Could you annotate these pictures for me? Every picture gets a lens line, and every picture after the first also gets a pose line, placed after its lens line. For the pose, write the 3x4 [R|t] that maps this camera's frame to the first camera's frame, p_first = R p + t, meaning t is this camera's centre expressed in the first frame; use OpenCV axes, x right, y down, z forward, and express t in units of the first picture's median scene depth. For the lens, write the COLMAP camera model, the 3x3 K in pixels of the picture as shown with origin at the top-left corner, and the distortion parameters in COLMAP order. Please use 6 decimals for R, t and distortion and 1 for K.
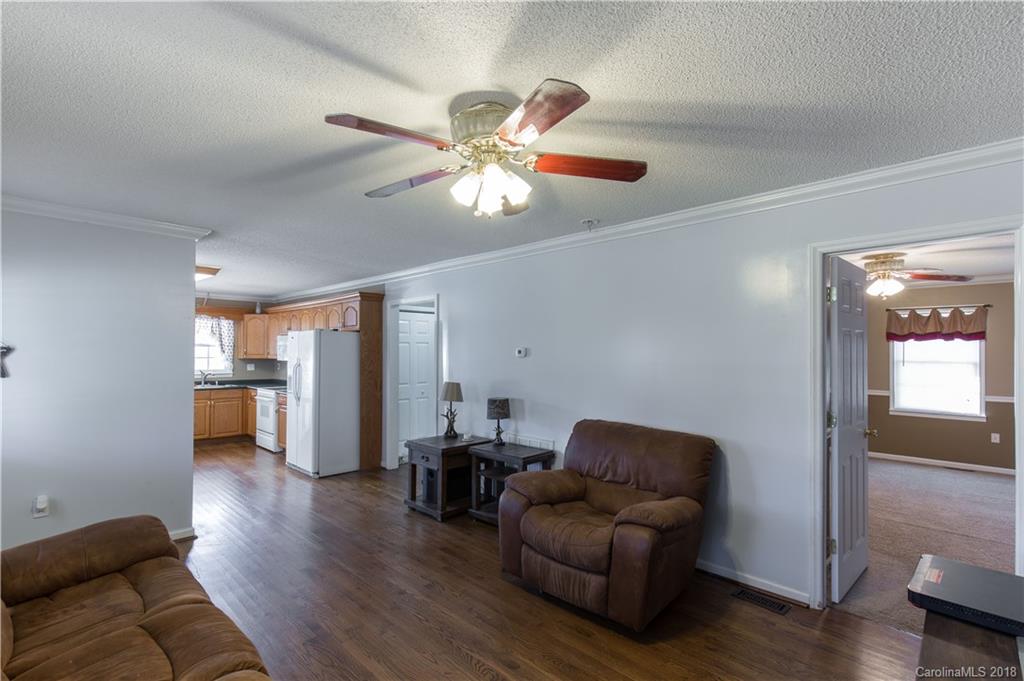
lens RADIAL K [[480.2, 0, 507.4], [0, 480.2, 341.8], [0, 0, 1]] dist [0.001669, 0.000108]
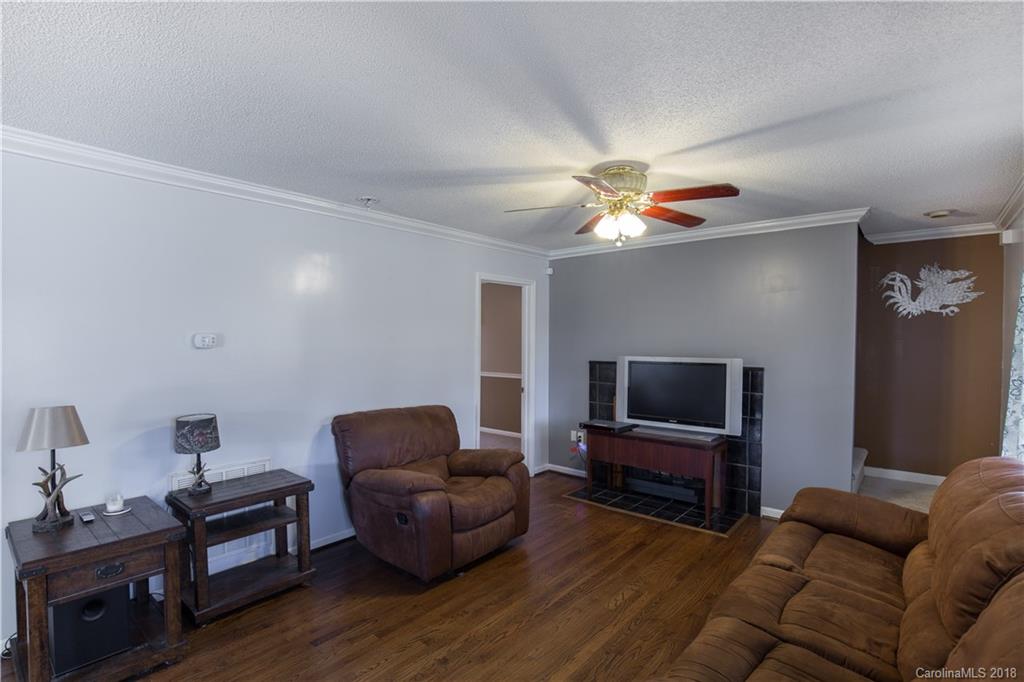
lens RADIAL K [[480.2, 0, 507.7], [0, 480.2, 343.4], [0, 0, 1]] dist [0.001669, 0.000108]
pose [[-0.053967, 0.001672, 0.998541, -0.662439], [-0.012499, 0.999919, -0.002350, 0.018833], [-0.998464, -0.012608, -0.053942, 0.644356]]
